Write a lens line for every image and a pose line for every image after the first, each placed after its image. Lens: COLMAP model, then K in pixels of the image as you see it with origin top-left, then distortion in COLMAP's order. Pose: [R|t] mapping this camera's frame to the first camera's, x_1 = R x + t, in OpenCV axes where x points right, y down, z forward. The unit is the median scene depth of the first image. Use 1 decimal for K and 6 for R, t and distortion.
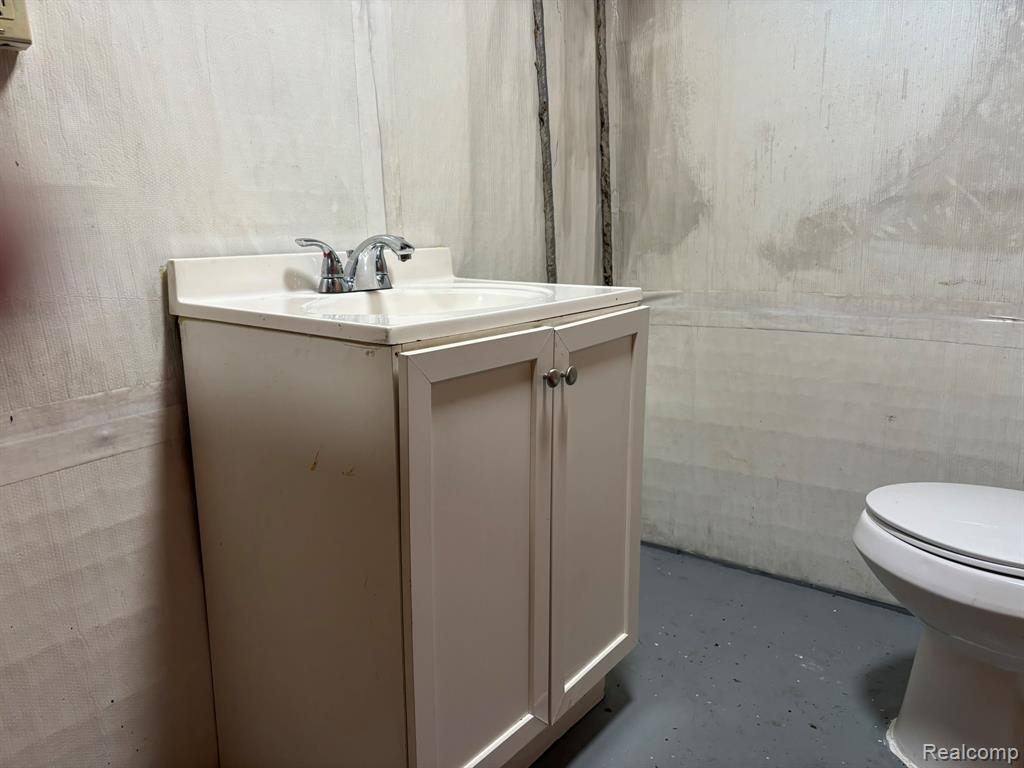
lens RADIAL K [[774.7, 0, 511.2], [0, 774.7, 382.0], [0, 0, 1]] dist [0.030218, -0.031275]
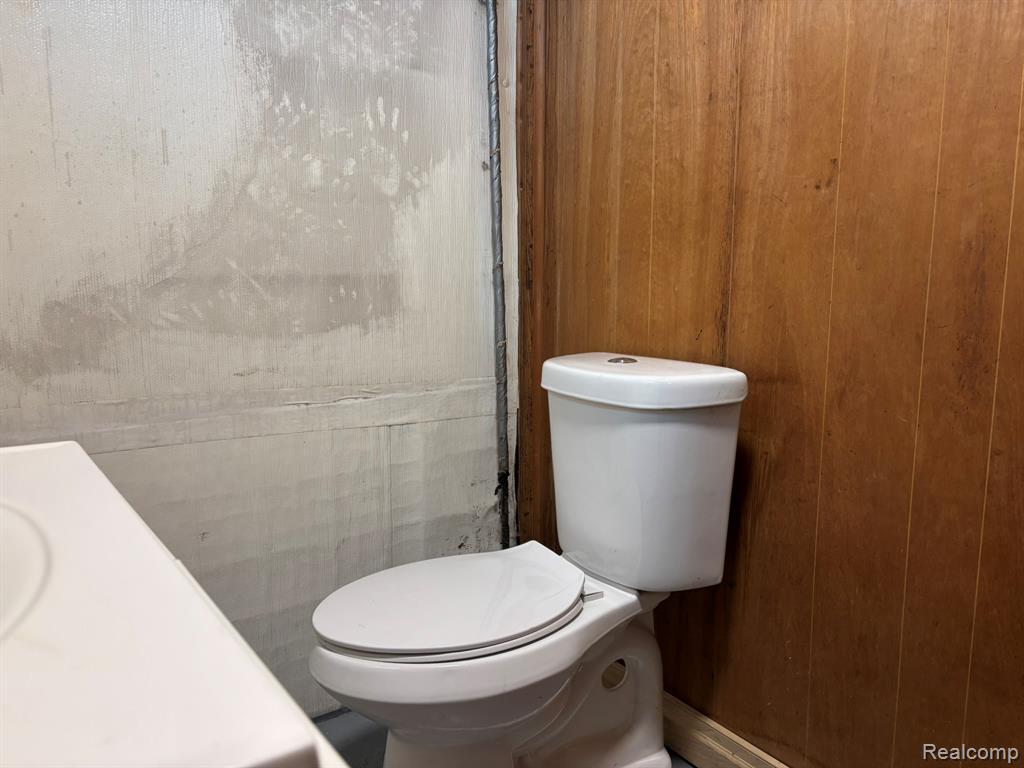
lens RADIAL K [[774.7, 0, 511.4], [0, 774.7, 388.3], [0, 0, 1]] dist [0.030218, -0.031275]
pose [[0.298336, -0.115502, 0.947446, -0.206499], [0.184786, 0.980860, 0.061389, -0.106298], [-0.936403, 0.156760, 0.313969, 0.416414]]
